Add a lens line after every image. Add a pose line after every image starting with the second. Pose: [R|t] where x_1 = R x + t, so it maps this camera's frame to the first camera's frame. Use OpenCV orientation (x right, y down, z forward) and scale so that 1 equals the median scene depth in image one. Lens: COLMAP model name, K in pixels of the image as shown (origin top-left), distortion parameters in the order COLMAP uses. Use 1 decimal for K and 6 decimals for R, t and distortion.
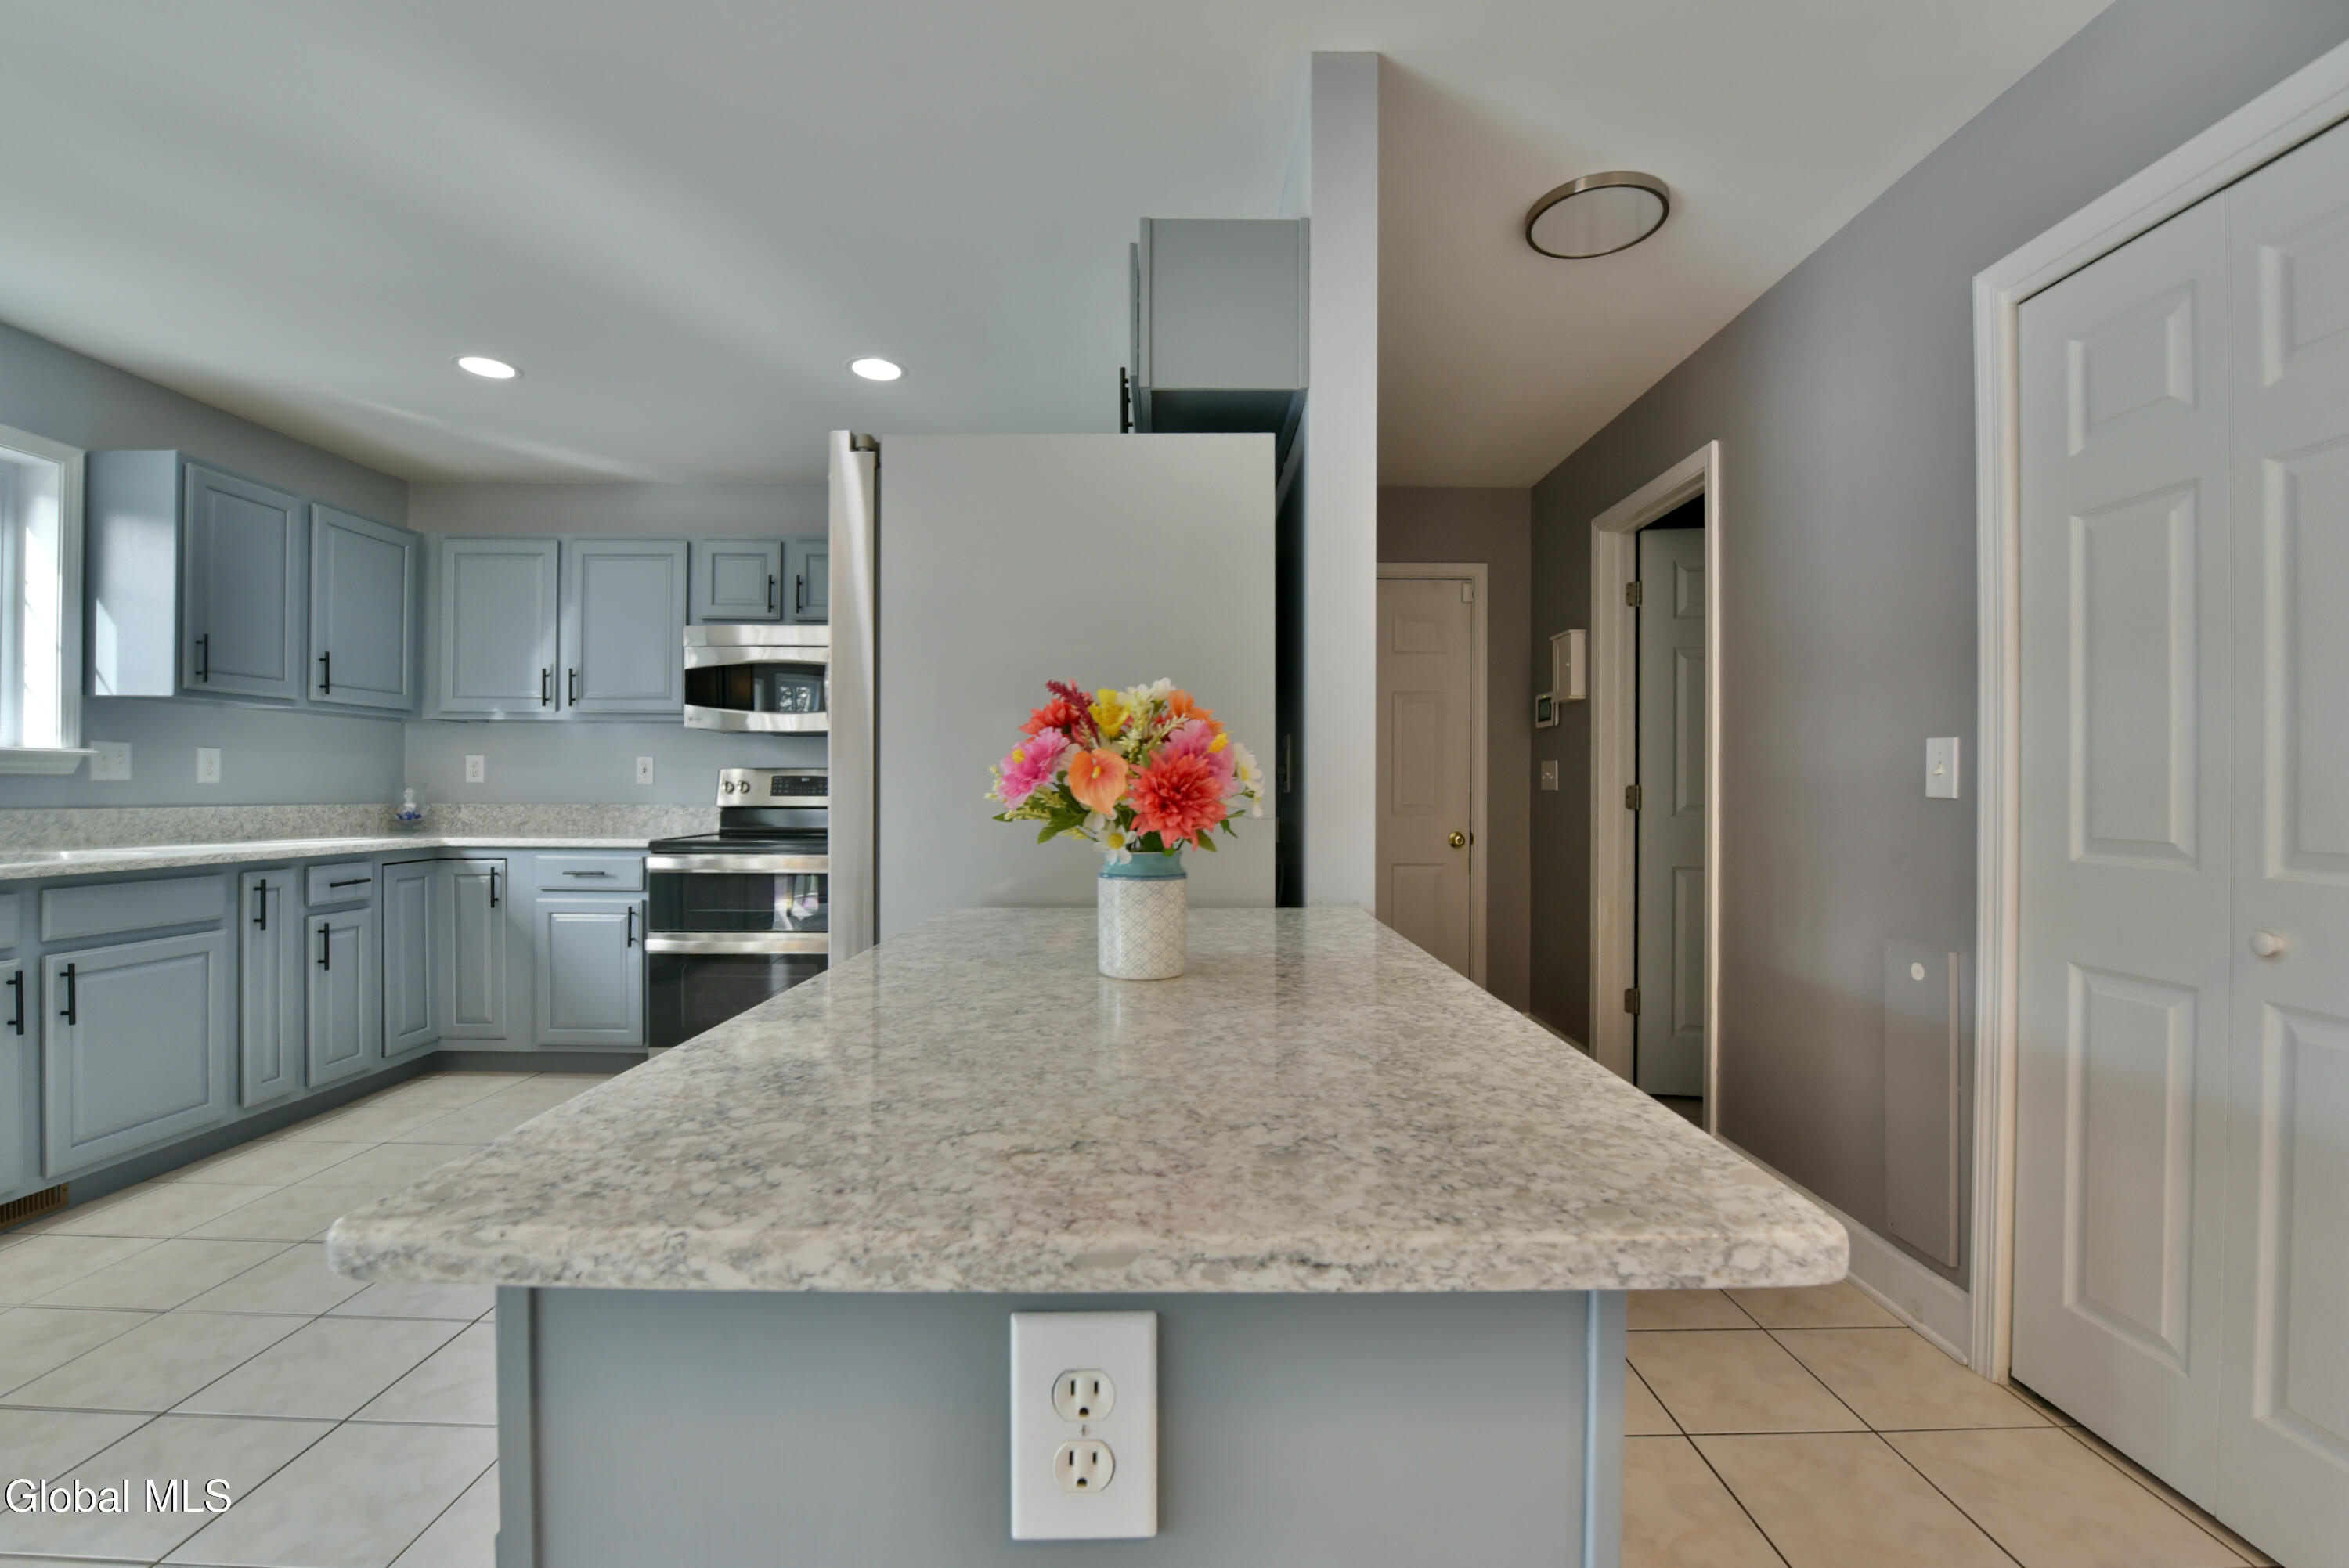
lens RADIAL K [[993.5, 0, 1188.1], [0, 993.5, 786.2], [0, 0, 1]] dist [-0.016308, -0.003141]
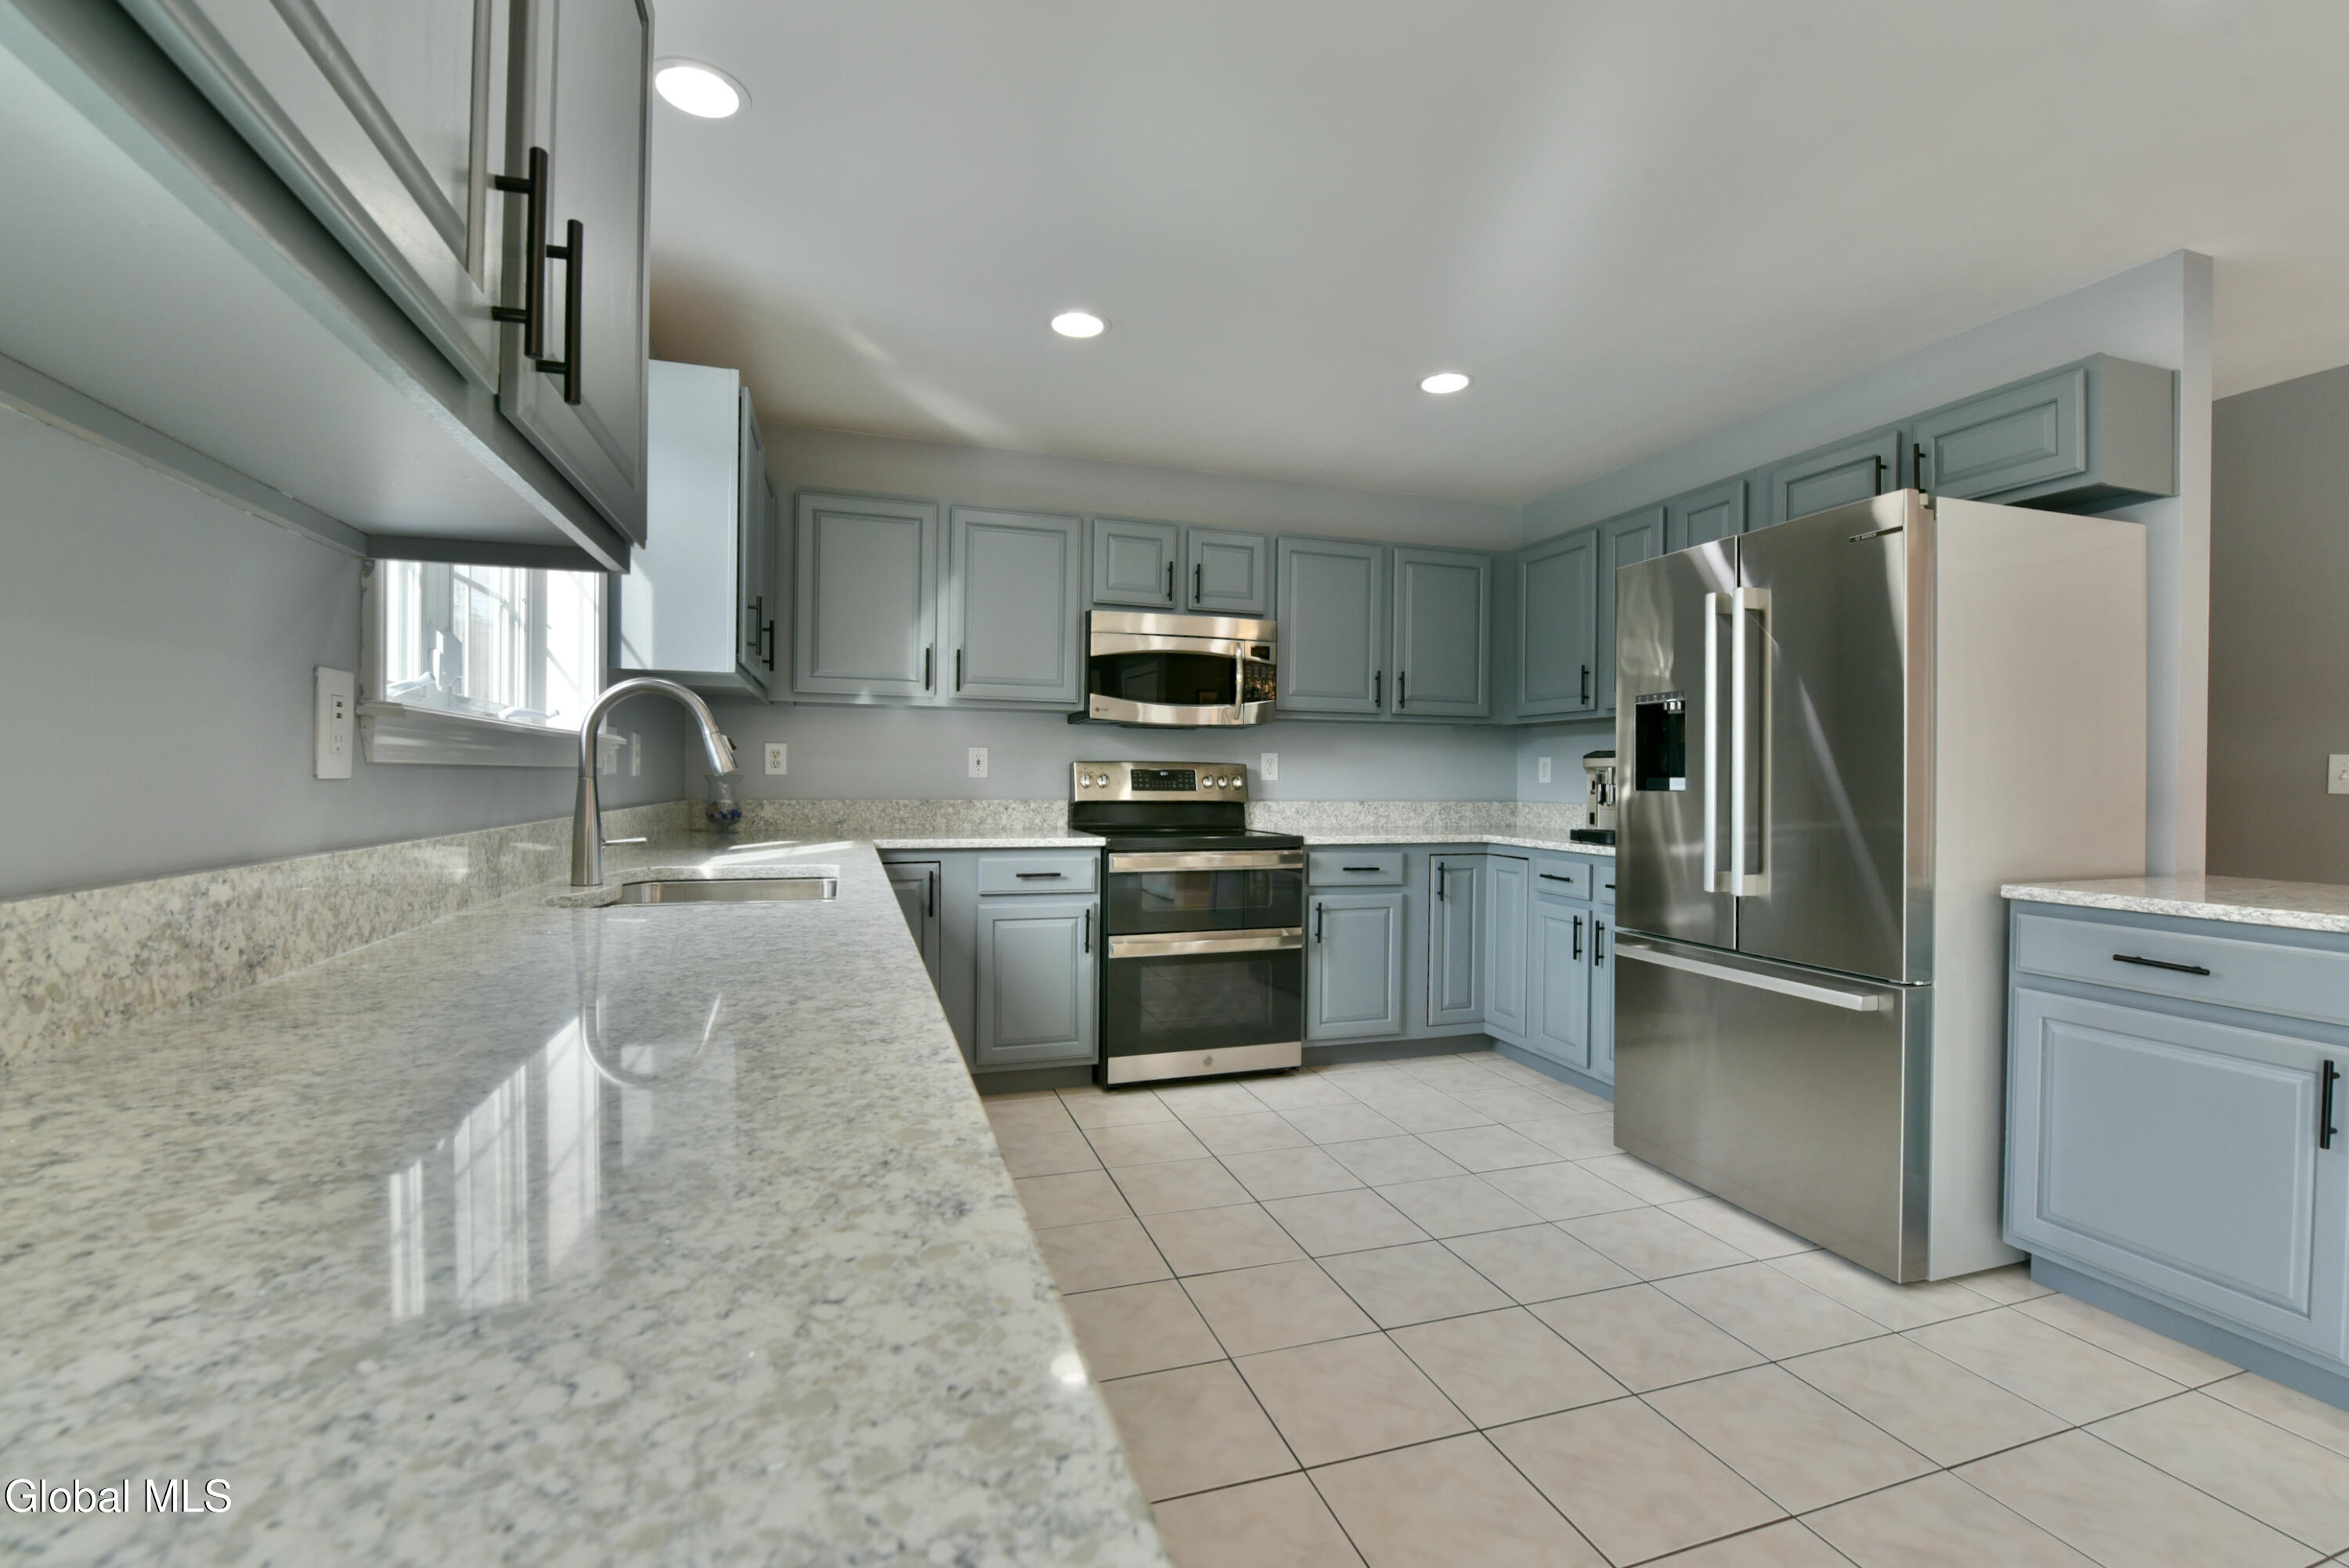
lens RADIAL K [[993.5, 0, 1204.0], [0, 993.5, 791.4], [0, 0, 1]] dist [-0.016308, -0.003141]
pose [[0.949899, -0.001171, 0.312555, -0.761158], [-0.003572, 0.999887, 0.014603, -0.004352], [-0.312536, -0.014988, 0.949788, 0.070987]]
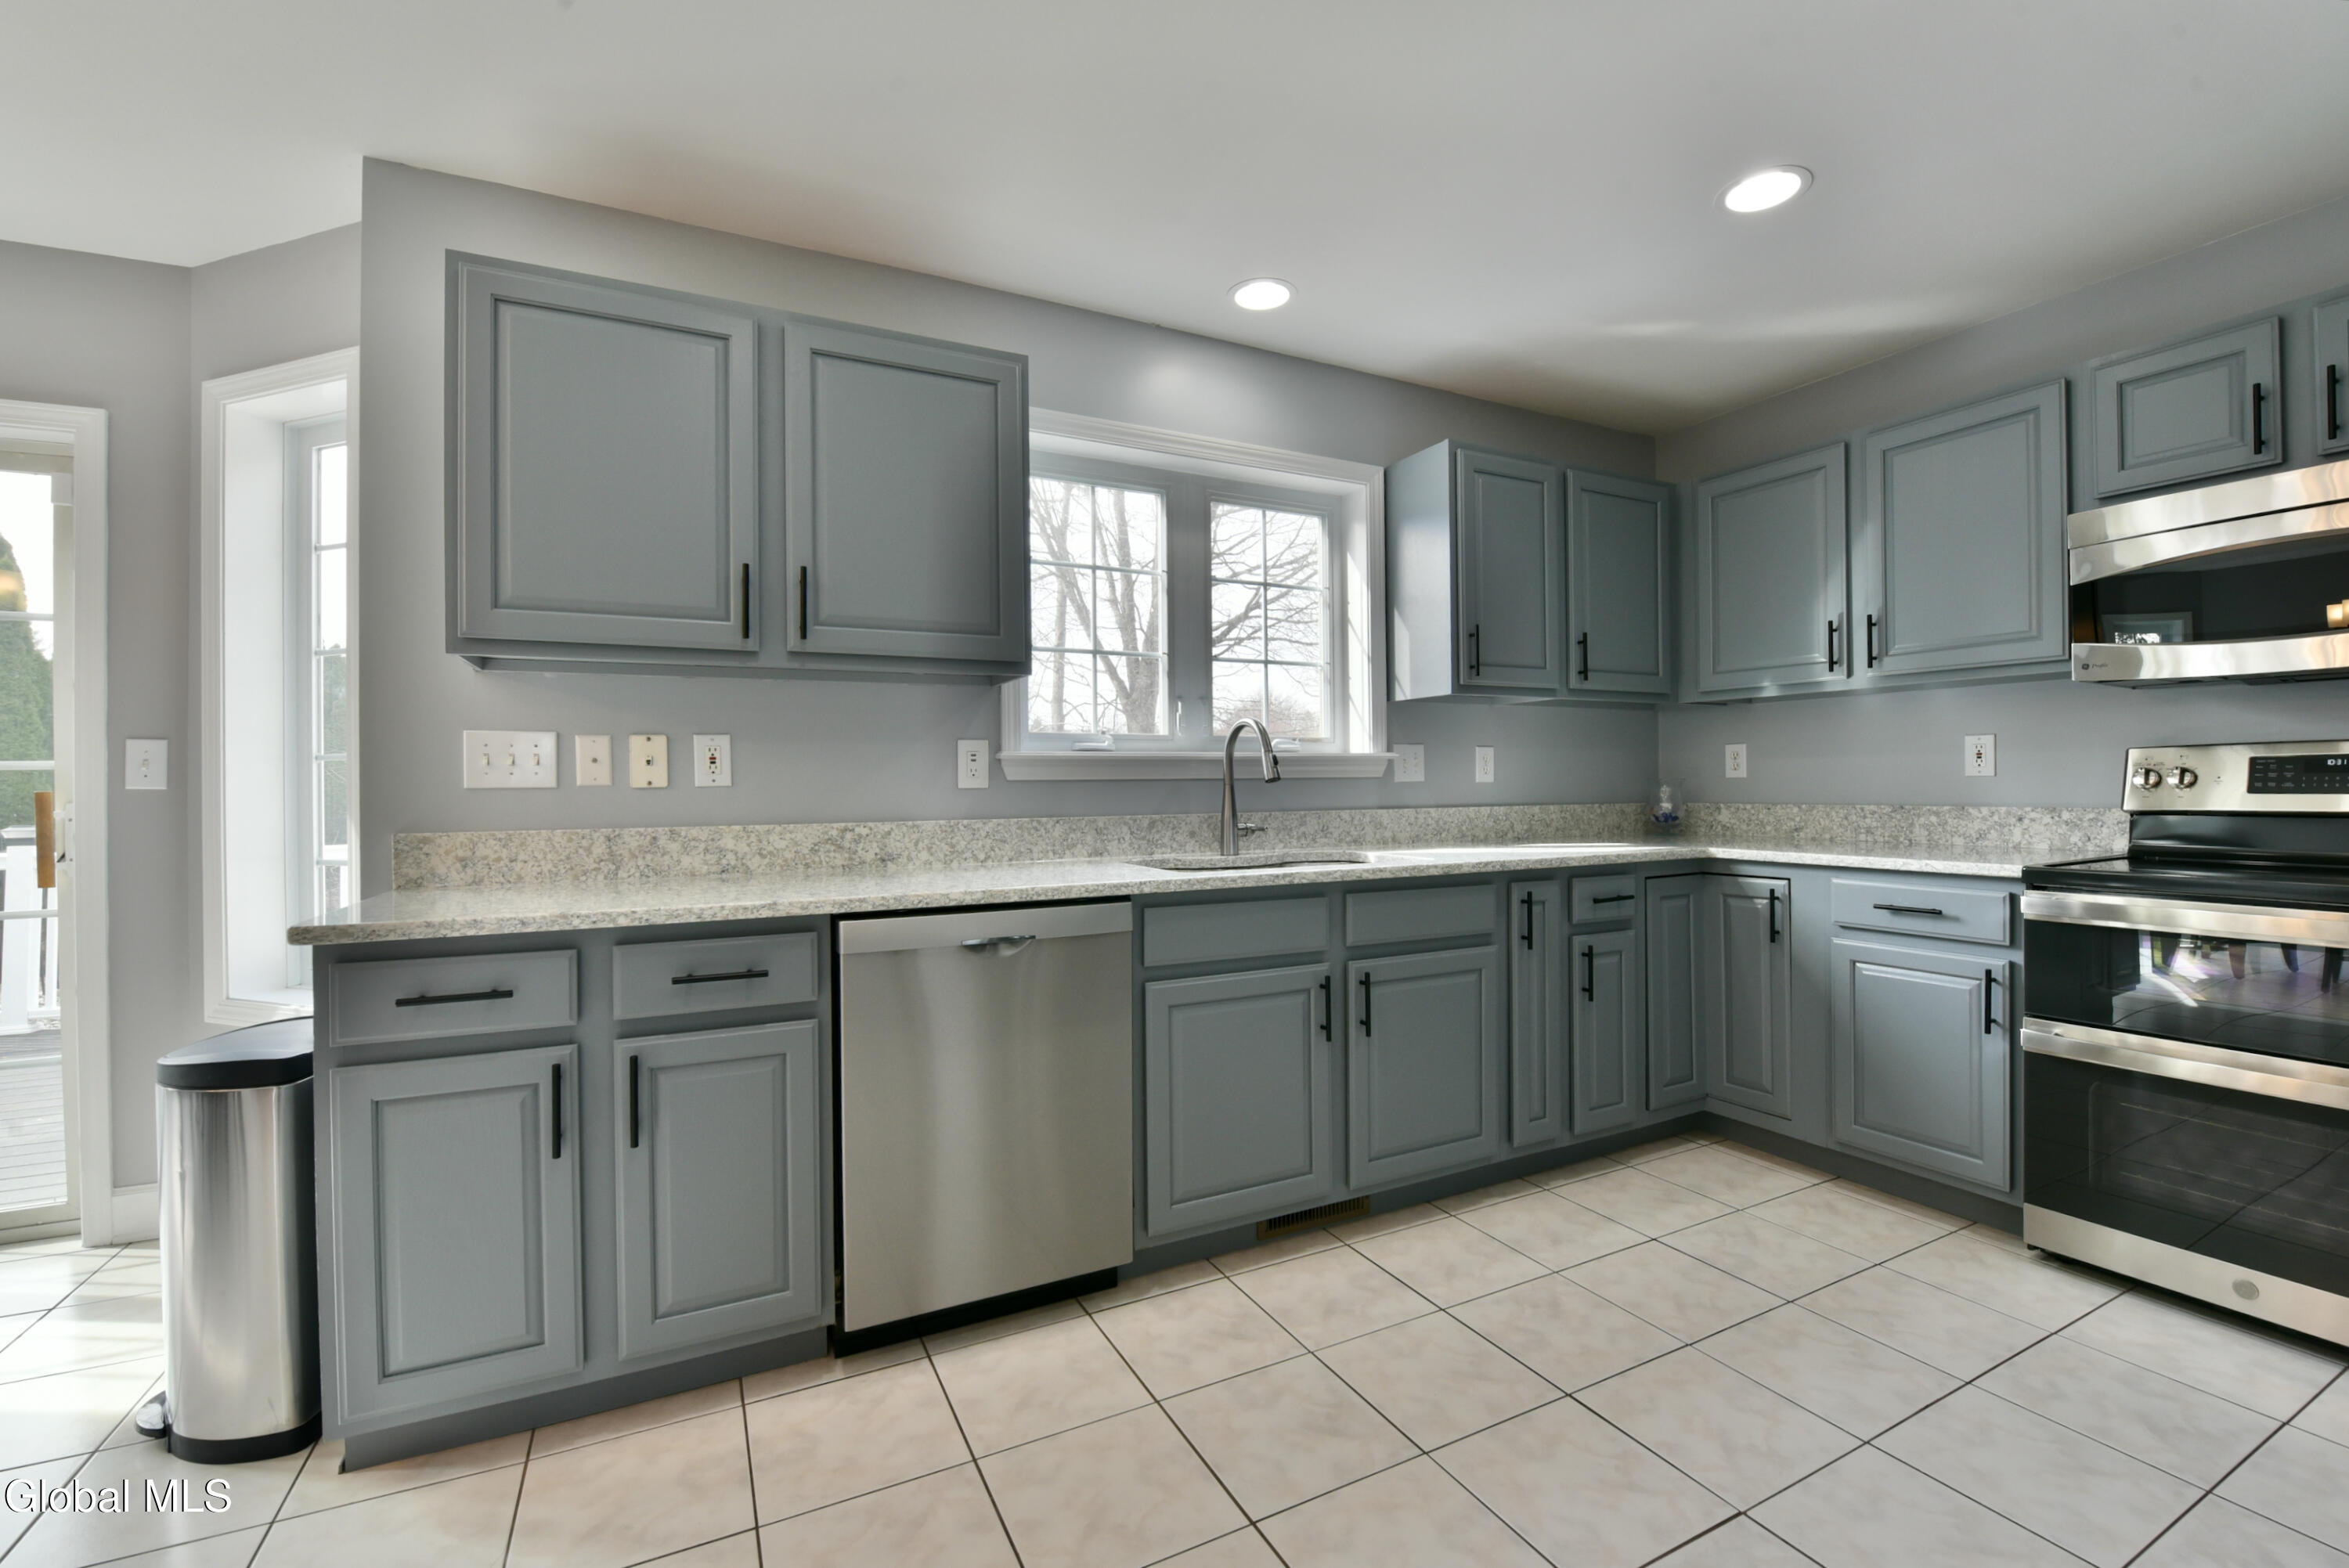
lens RADIAL K [[993.5, 0, 1165.0], [0, 993.5, 788.3], [0, 0, 1]] dist [-0.016308, -0.003141]
pose [[0.439424, -0.008044, -0.898244, -0.232918], [0.014363, 0.999895, -0.001928, -0.000574], [0.898165, -0.012054, 0.439494, 0.253041]]
